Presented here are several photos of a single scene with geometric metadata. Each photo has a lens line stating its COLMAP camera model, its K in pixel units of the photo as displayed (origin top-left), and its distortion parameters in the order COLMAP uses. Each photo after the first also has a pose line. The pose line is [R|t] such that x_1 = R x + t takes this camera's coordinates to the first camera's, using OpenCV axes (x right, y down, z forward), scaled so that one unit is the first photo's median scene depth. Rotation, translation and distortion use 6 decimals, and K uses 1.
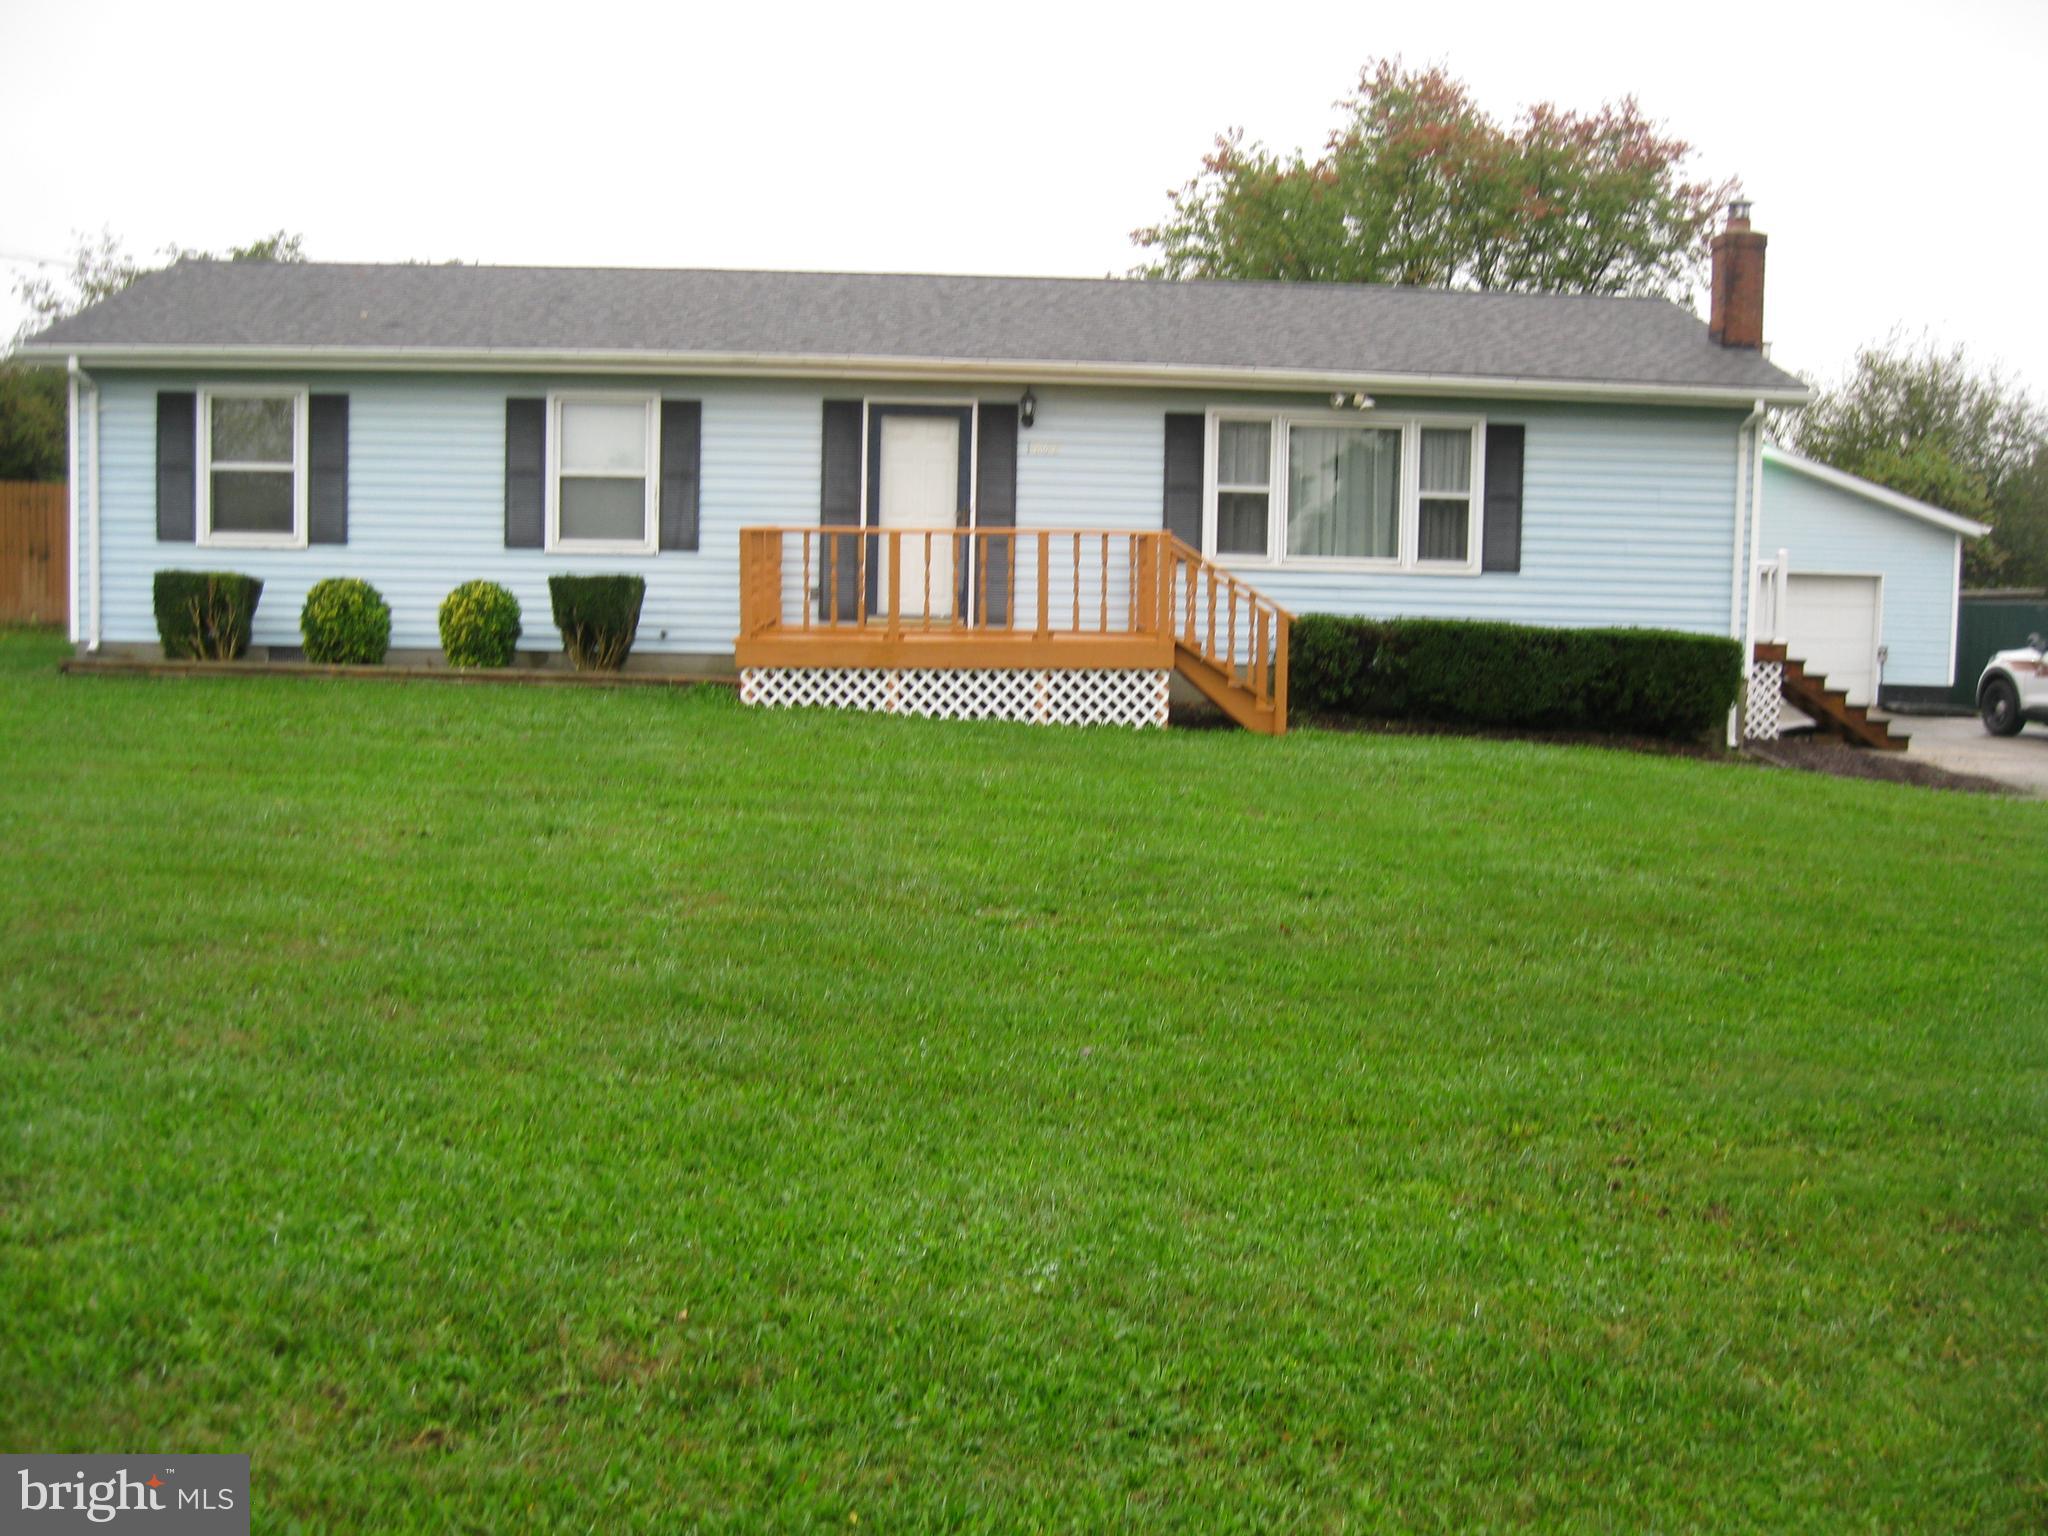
lens RADIAL K [[2149.2, 0, 1024.0], [0, 2149.2, 768.0], [0, 0, 1]] dist [-0.160843, 0.144985]
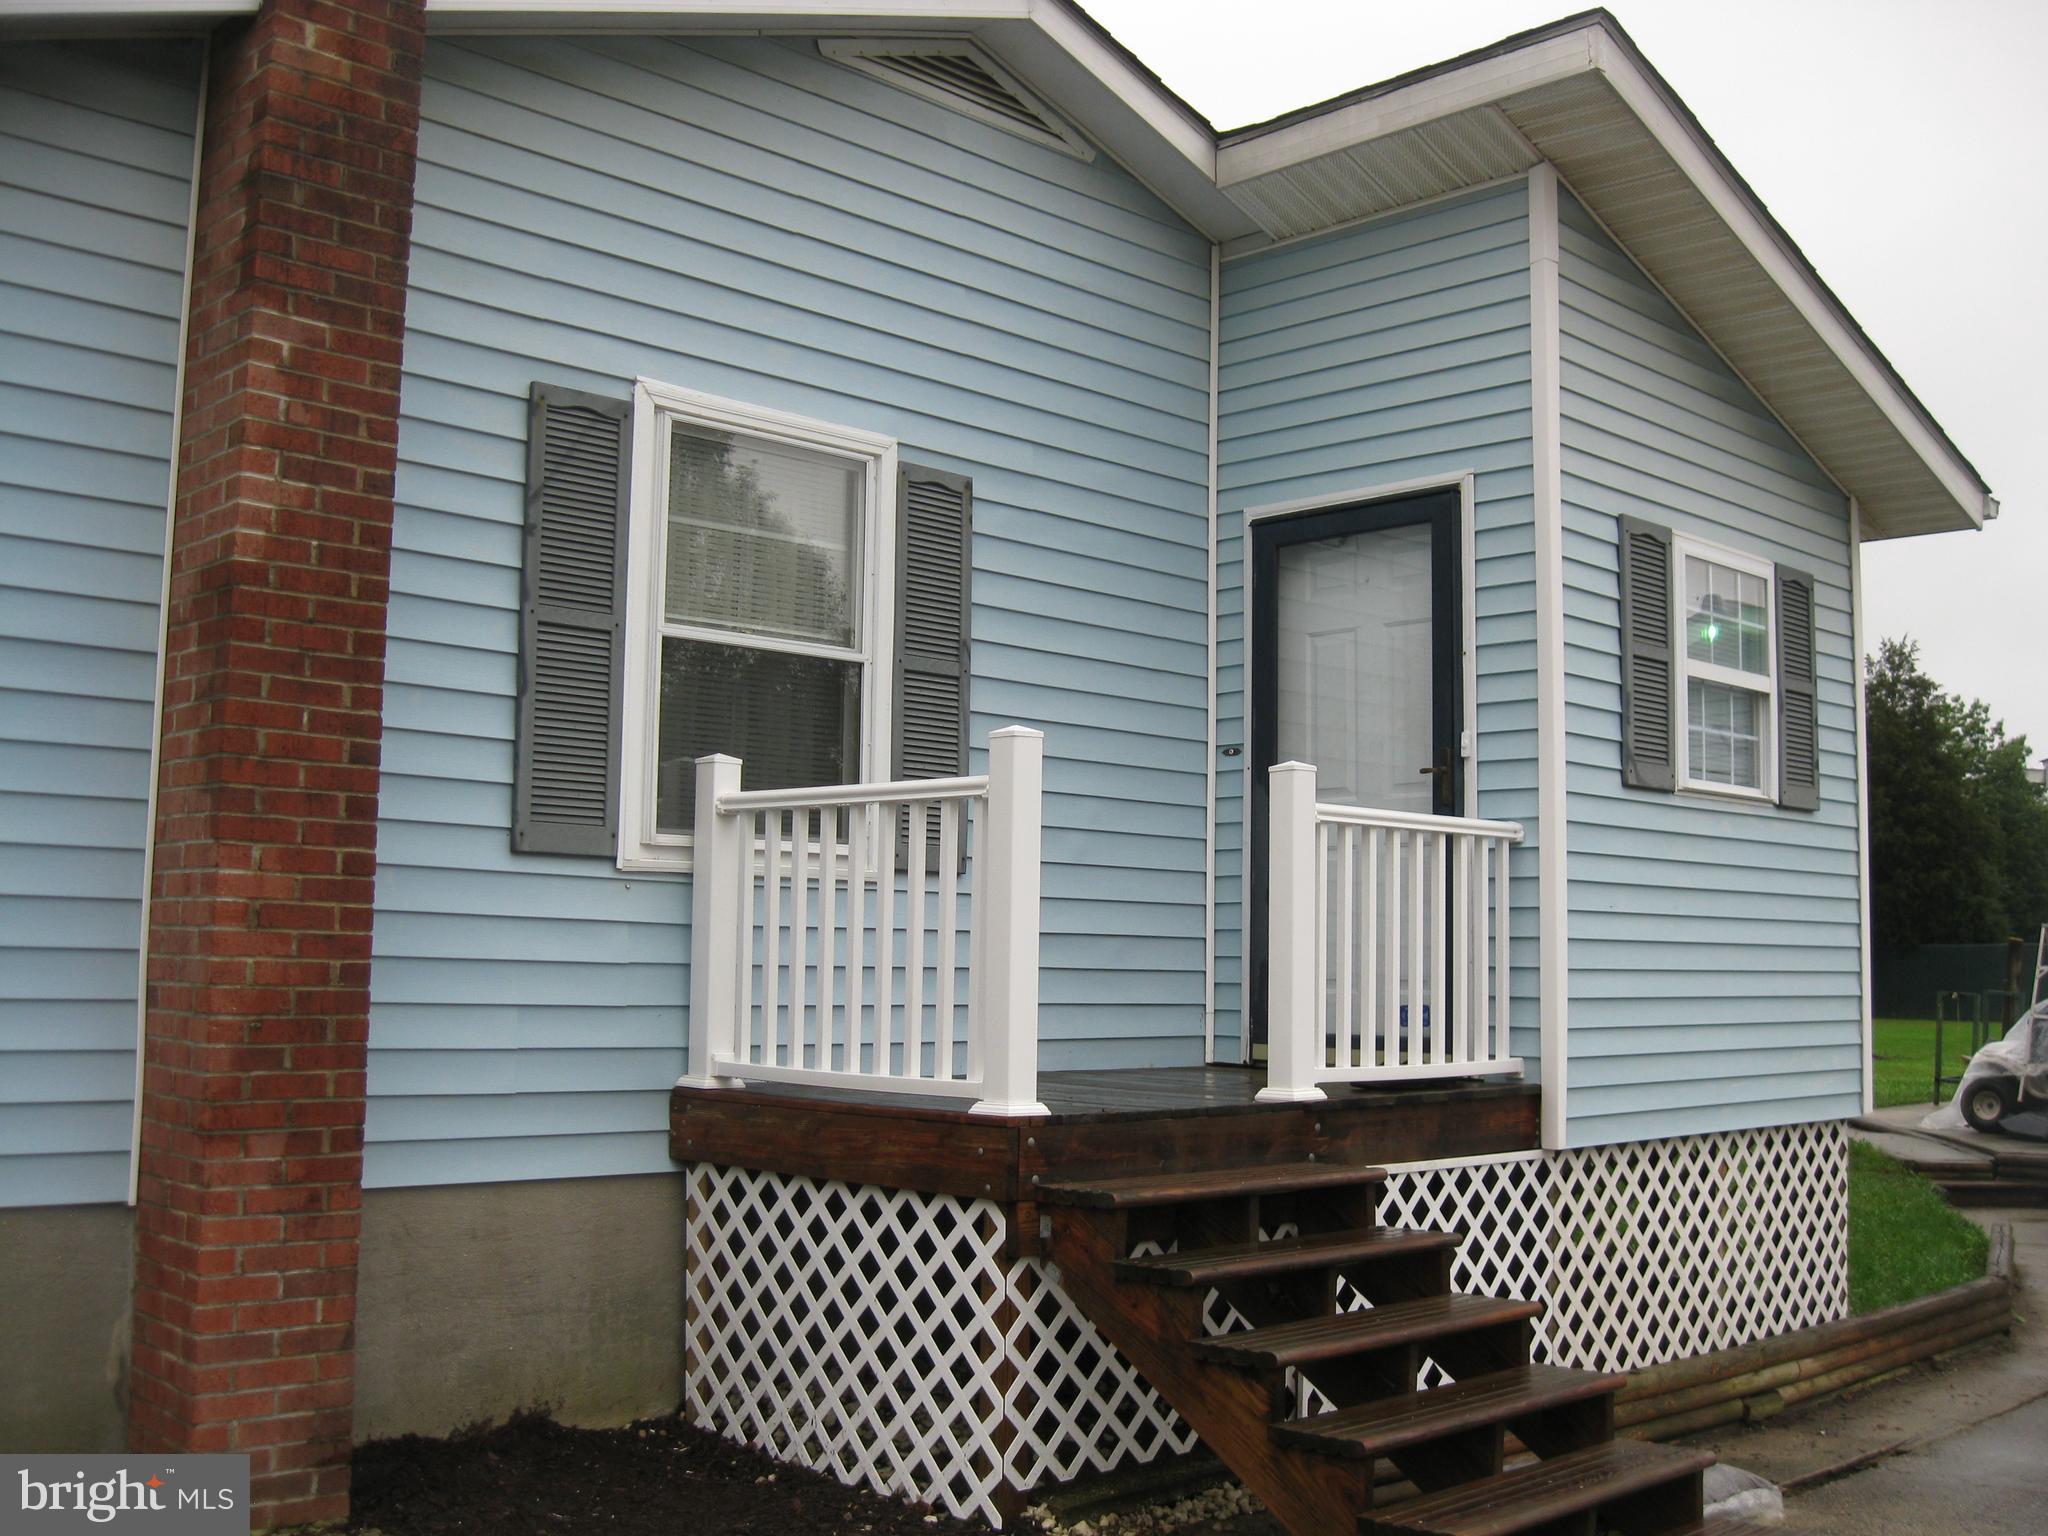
lens RADIAL K [[2149.2, 0, 1024.0], [0, 2149.2, 768.0], [0, 0, 1]] dist [-0.160843, 0.144985]
pose [[0.669606, -0.081158, -0.738269, 0.625340], [-0.069362, 0.982834, -0.170954, -0.066144], [0.739470, 0.165680, 0.652483, 0.975729]]
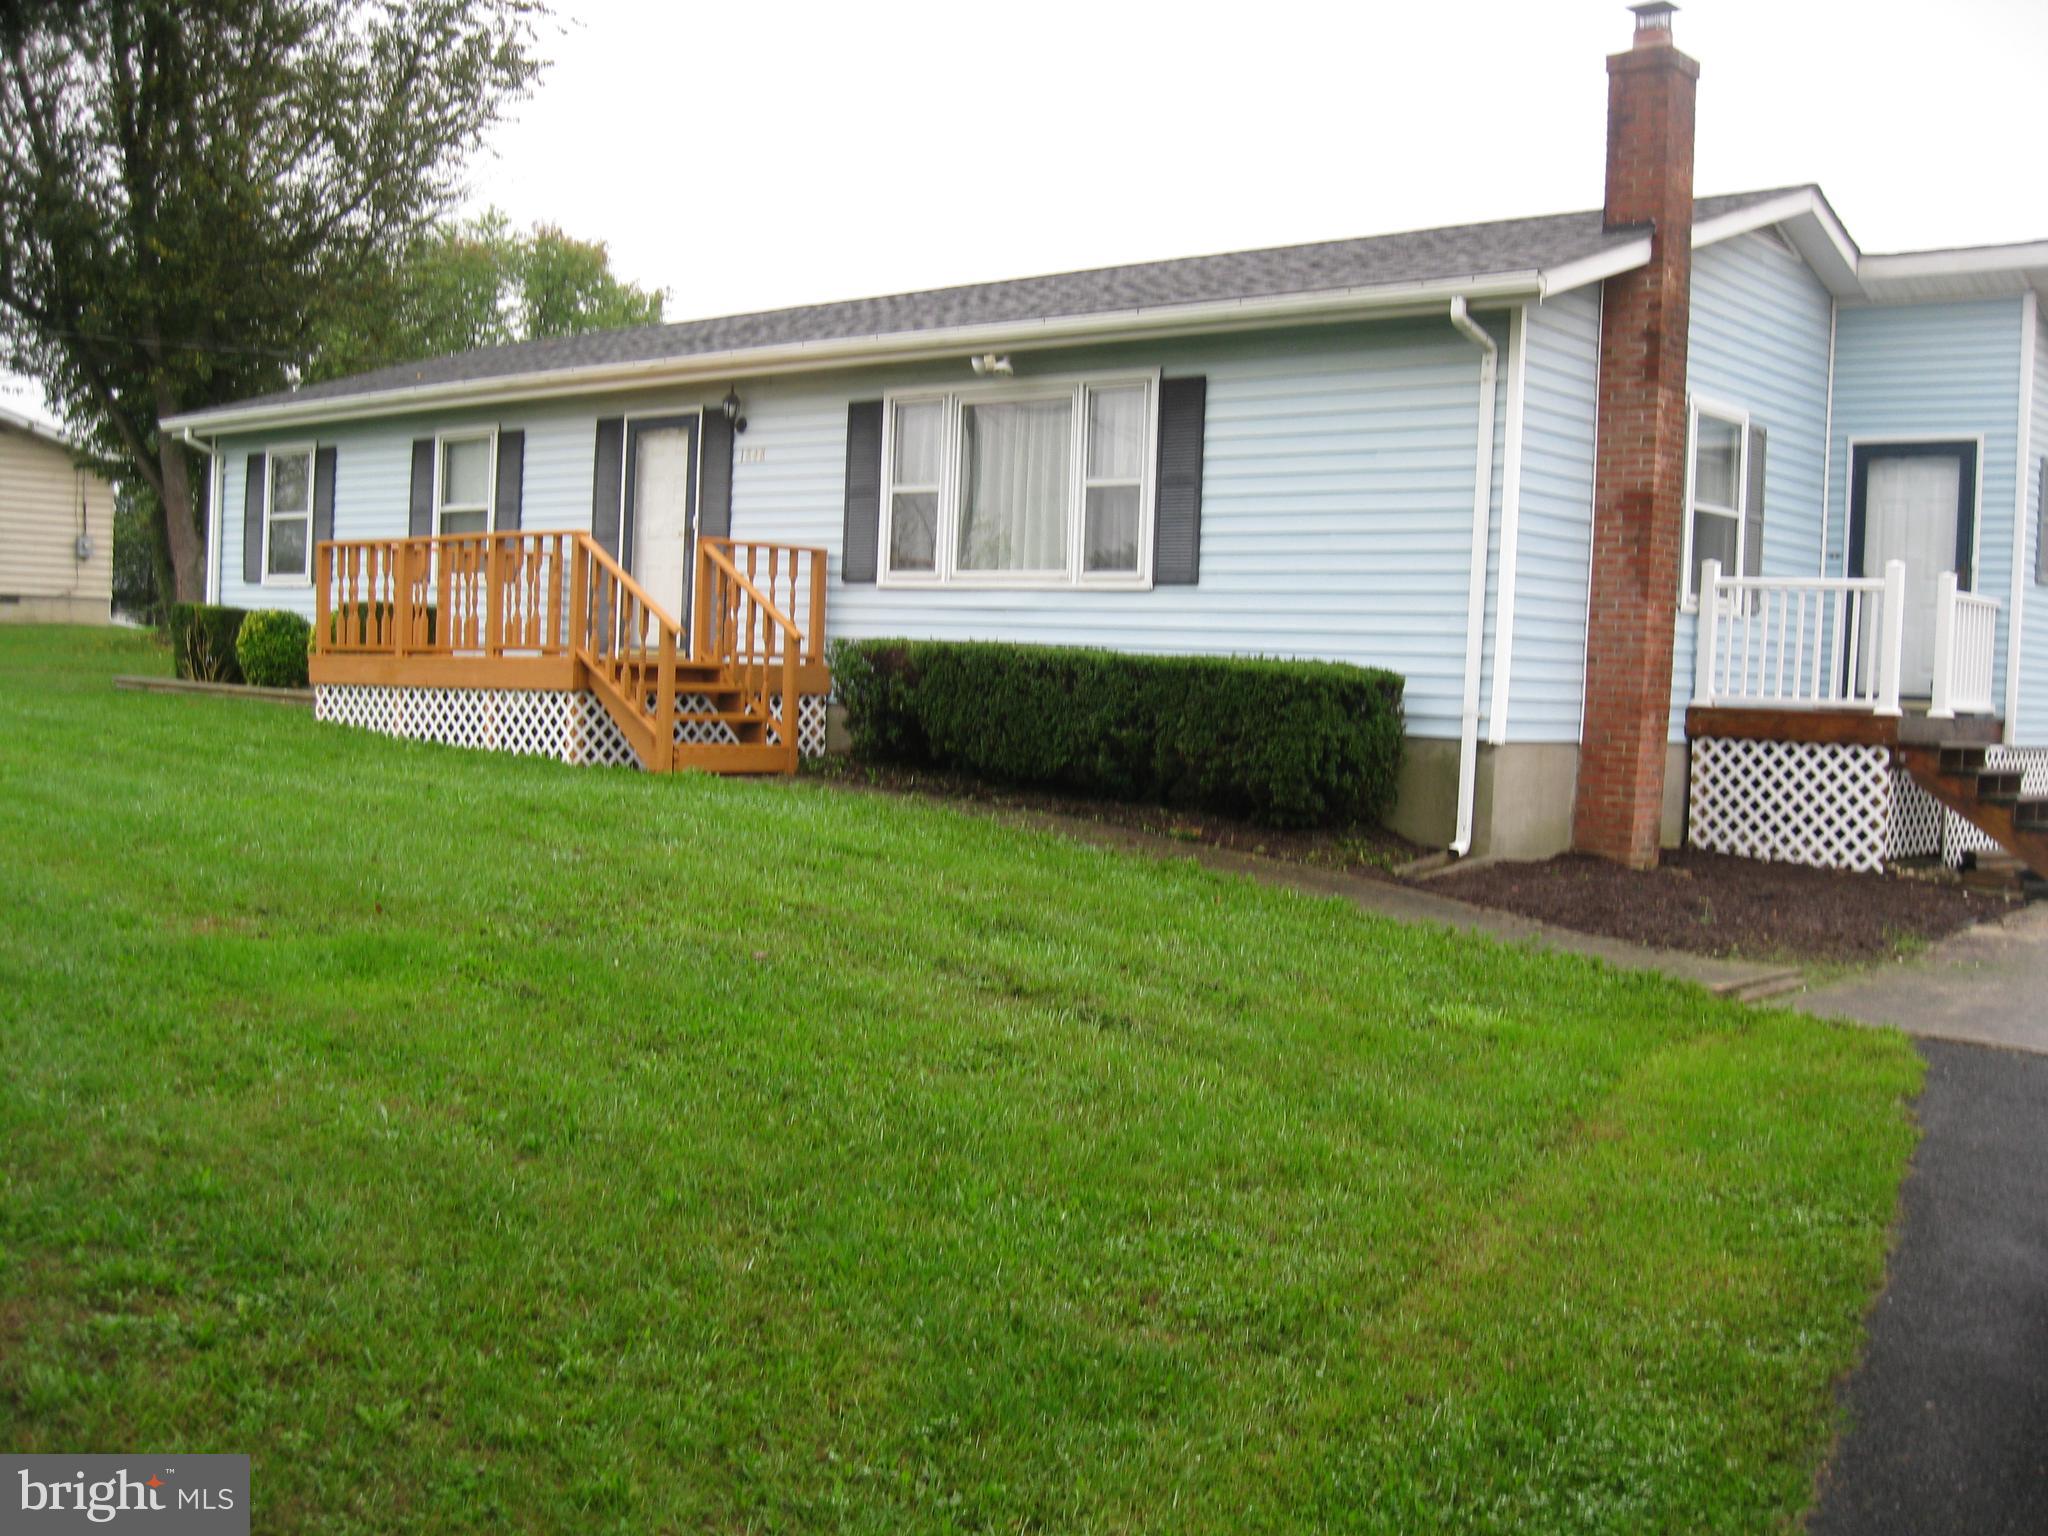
lens RADIAL K [[2149.2, 0, 1024.0], [0, 2149.2, 768.0], [0, 0, 1]] dist [-0.160843, 0.144985]
pose [[0.722175, 0.035431, -0.690803, 0.692400], [-0.087751, 0.995311, -0.040687, 0.002682], [0.686122, 0.090002, 0.721898, 0.459834]]
